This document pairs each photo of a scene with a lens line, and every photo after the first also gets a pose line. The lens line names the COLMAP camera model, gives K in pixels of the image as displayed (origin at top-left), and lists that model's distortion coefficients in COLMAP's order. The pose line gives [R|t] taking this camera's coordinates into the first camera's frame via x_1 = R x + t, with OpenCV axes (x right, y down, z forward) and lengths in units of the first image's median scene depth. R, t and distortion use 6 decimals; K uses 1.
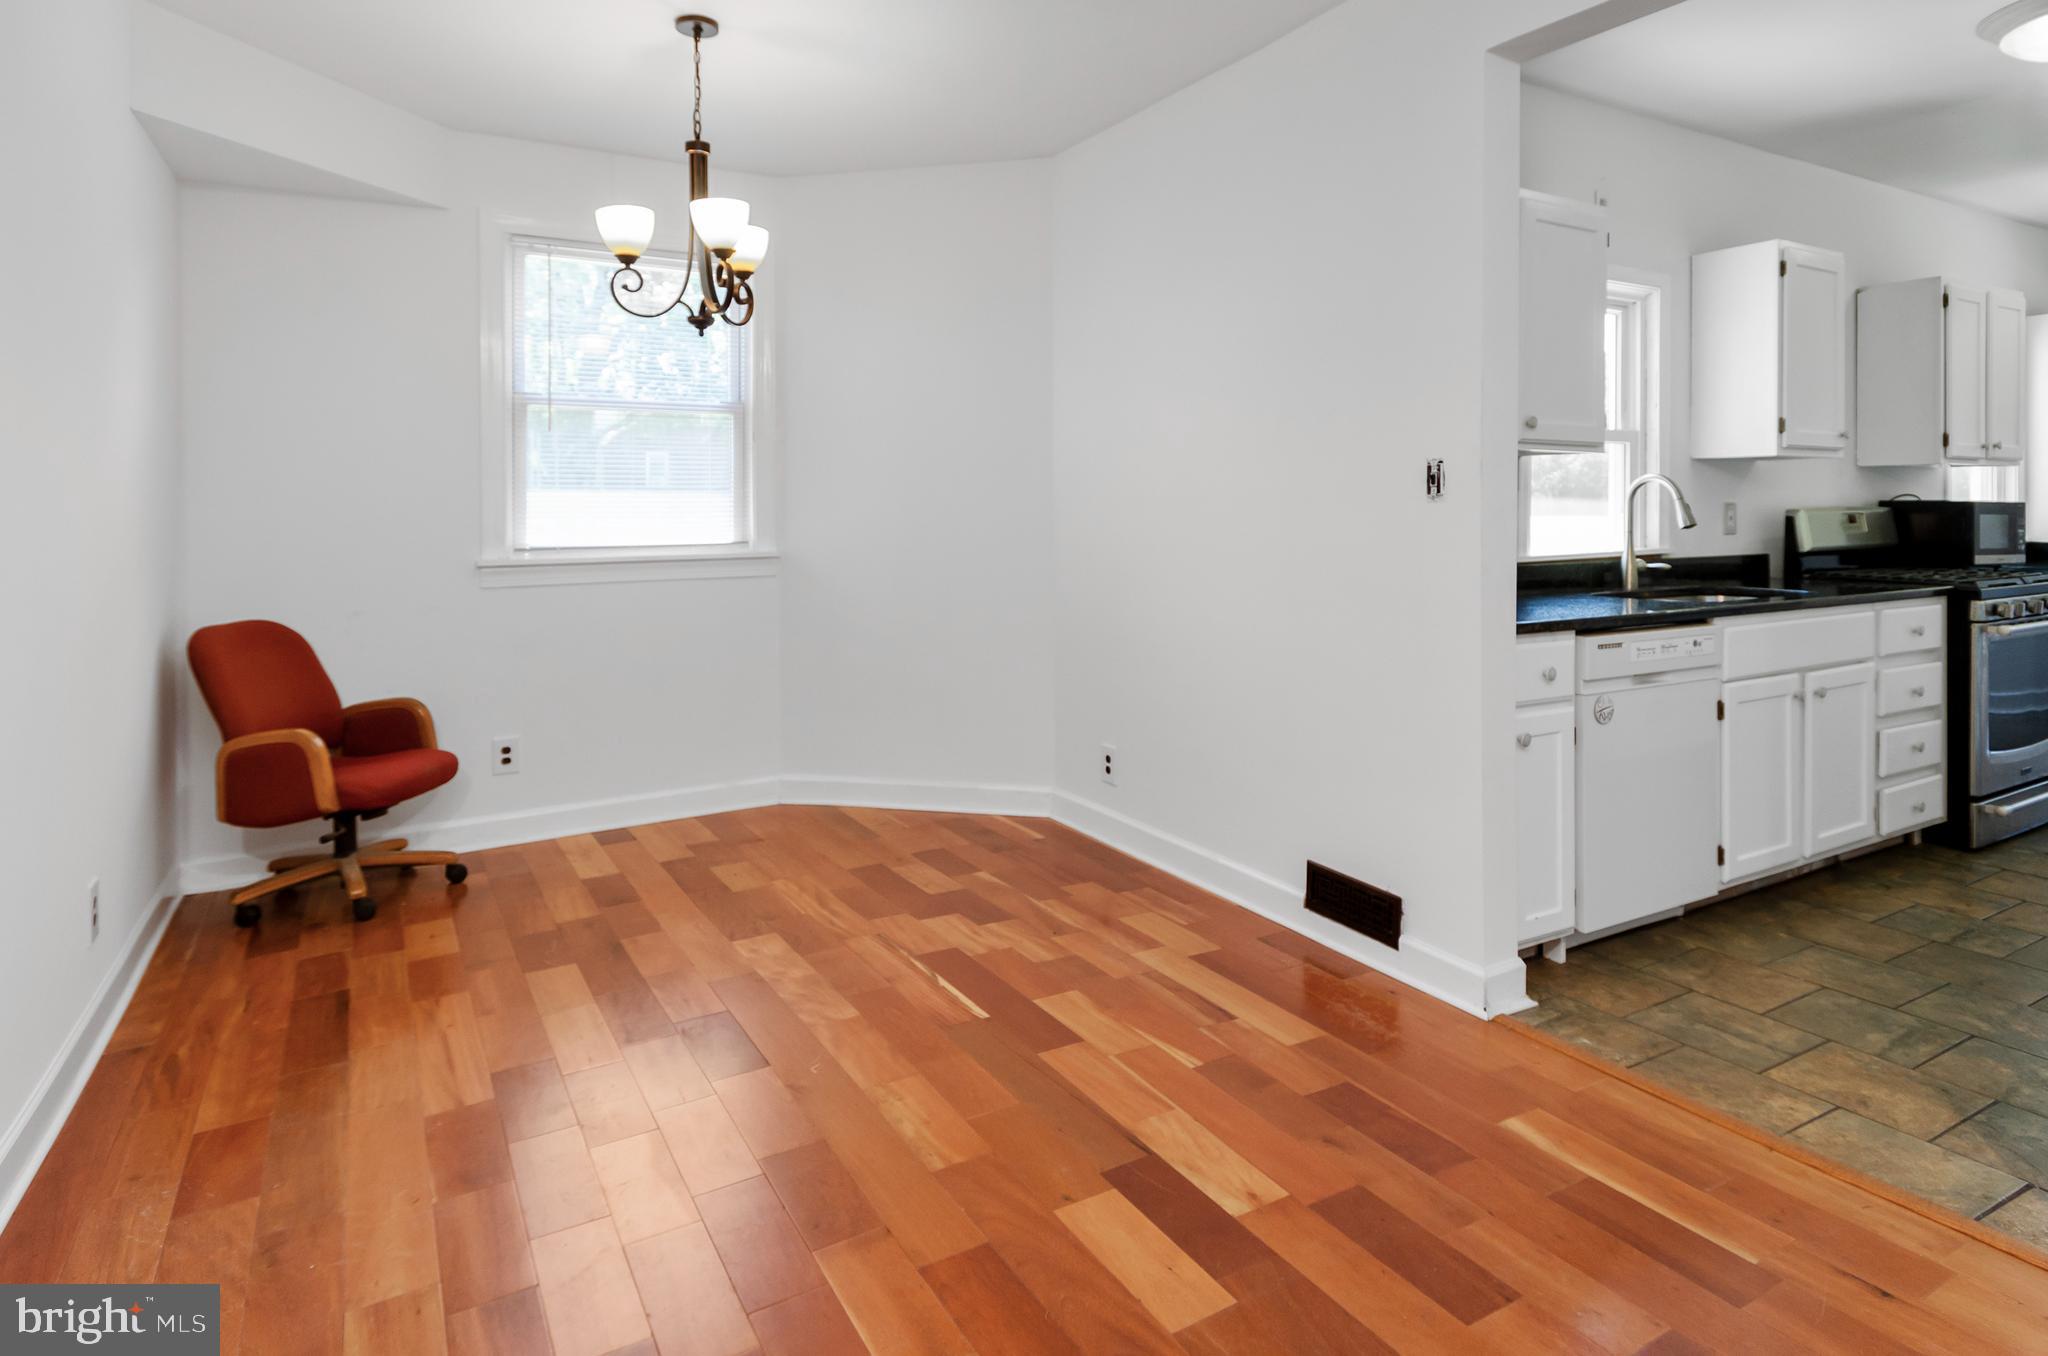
lens RADIAL K [[1137.9, 0, 1022.1], [0, 1137.9, 522.0], [0, 0, 1]] dist [0.008769, -0.008219]
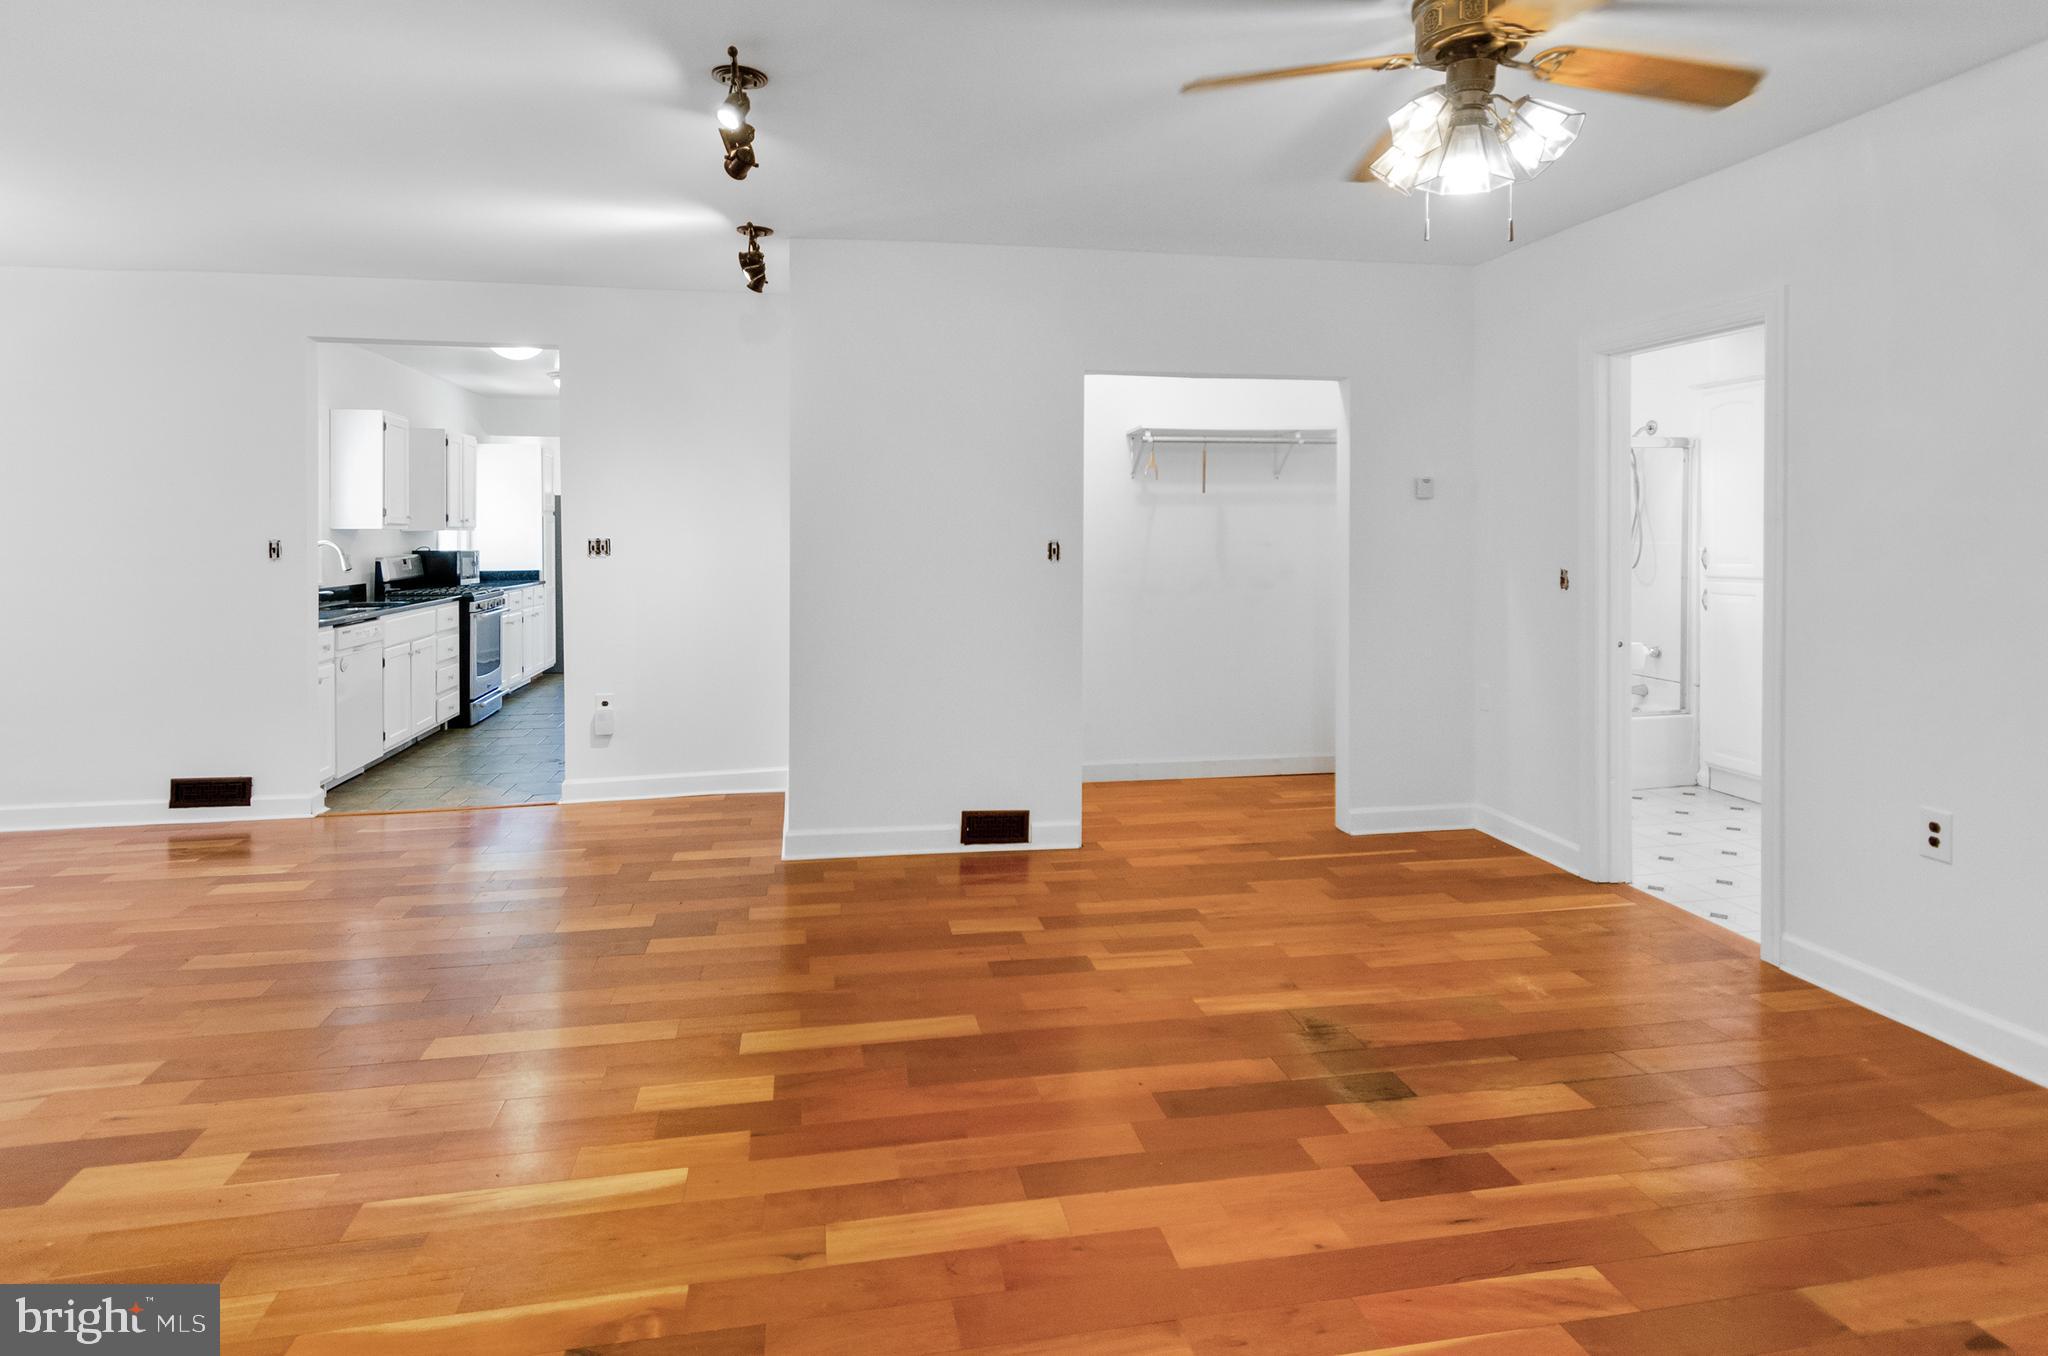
lens RADIAL K [[1137.9, 0, 1022.1], [0, 1137.9, 522.0], [0, 0, 1]] dist [0.008769, -0.008219]
pose [[0.333842, 0.010400, 0.942572, -0.727130], [0.015279, 0.999748, -0.016442, -0.024303], [-0.942505, 0.019890, 0.333599, -0.583364]]
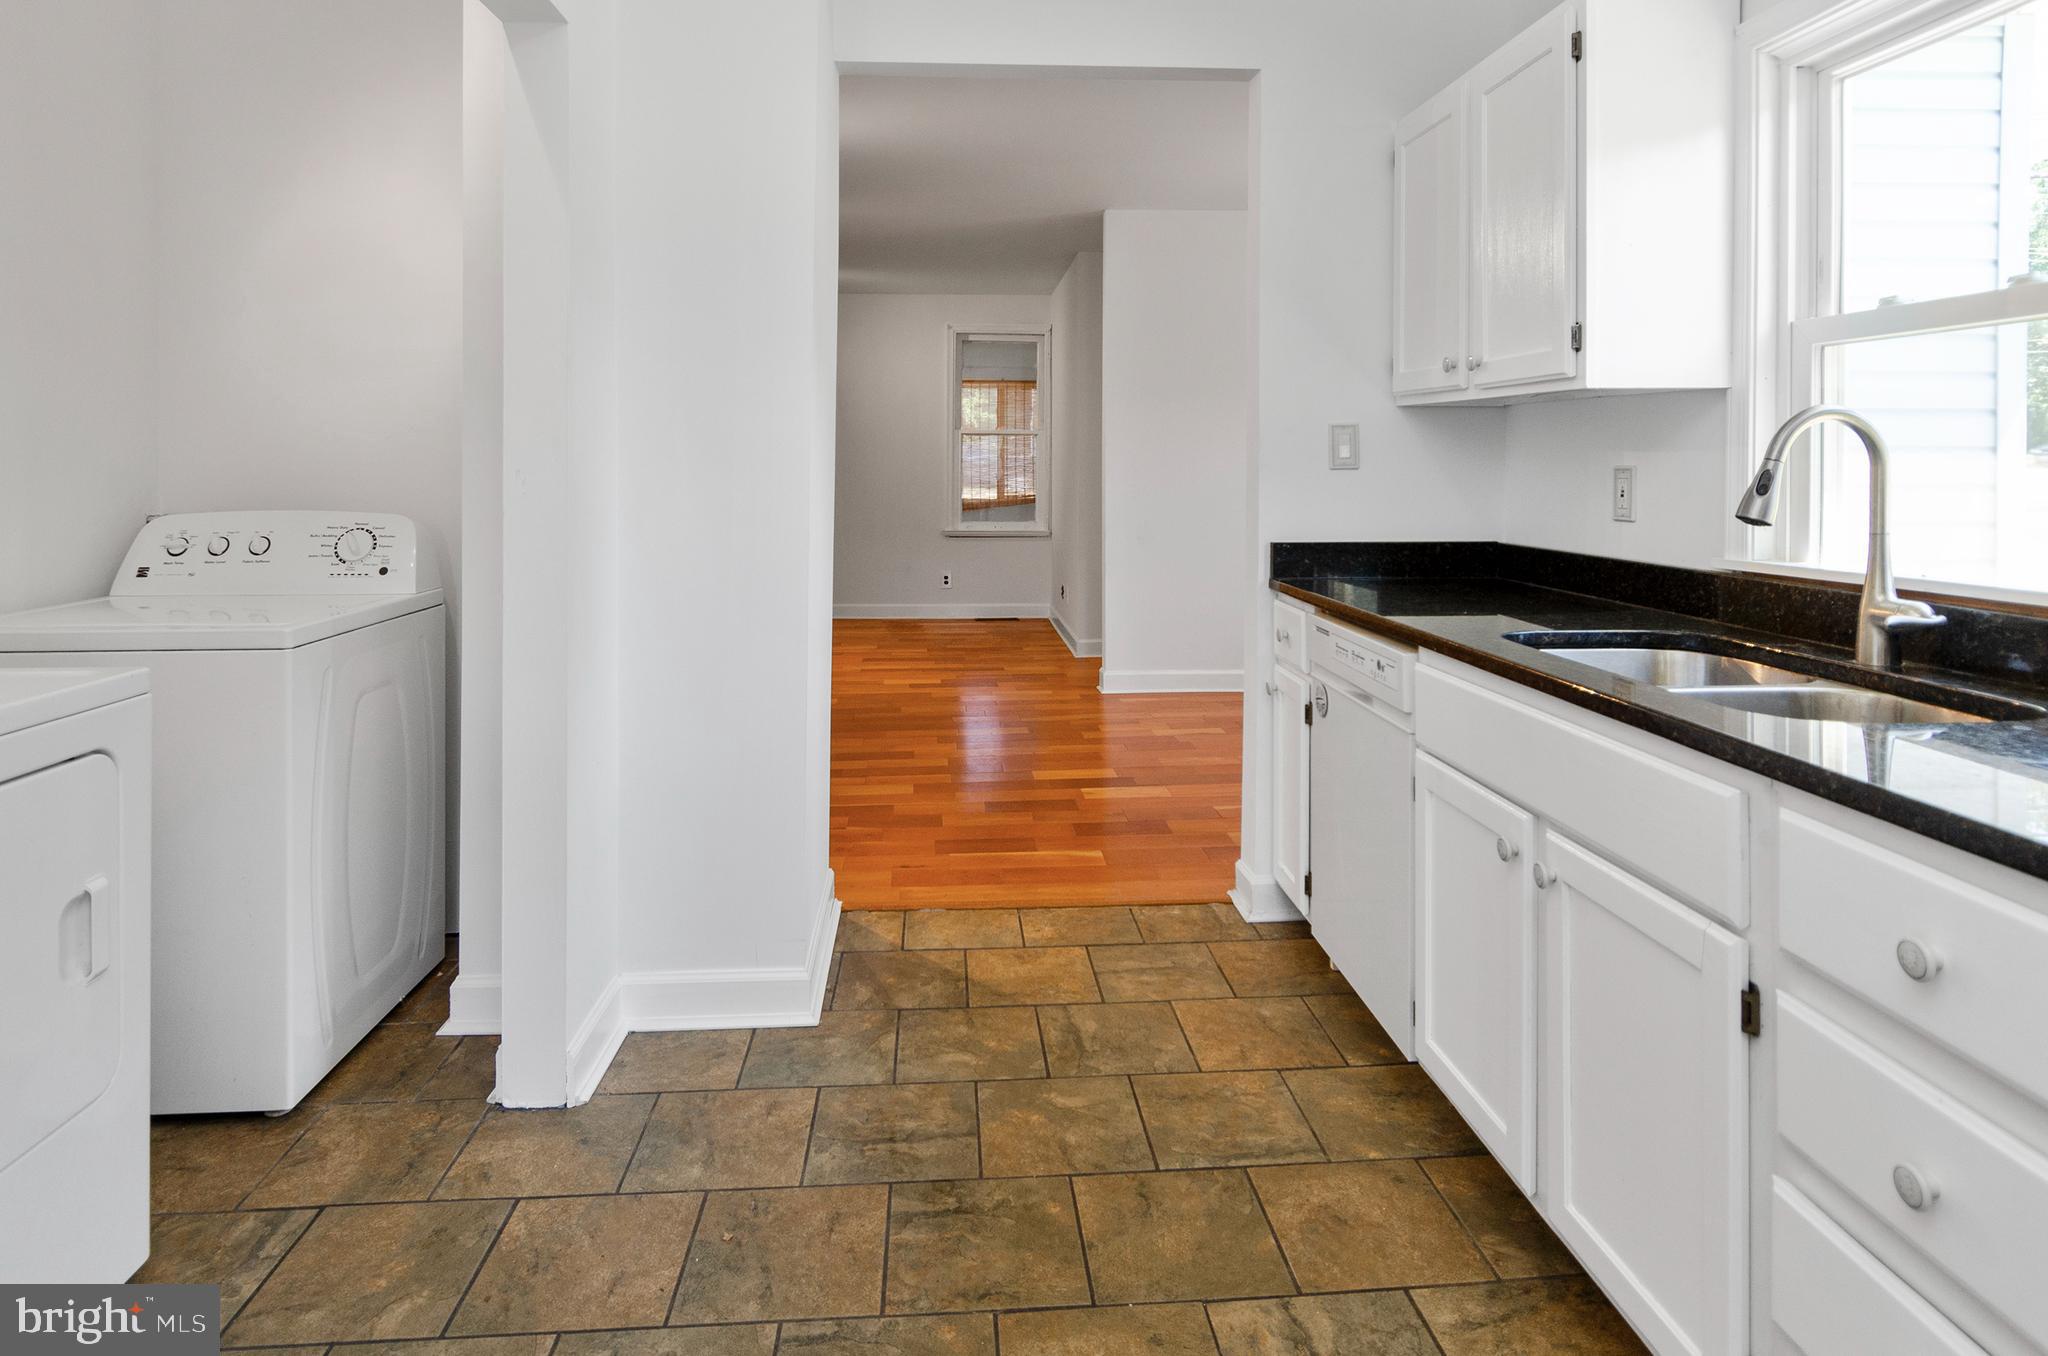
lens RADIAL K [[1133.0, 0, 1015.4], [0, 1133.0, 477.3], [0, 0, 1]] dist [0.011489, -0.009869]
pose [[-0.438896, 0.015072, -0.898411, 1.074946], [-0.008628, 0.999743, 0.020987, -0.019921], [0.898496, 0.016963, -0.438653, 0.894167]]
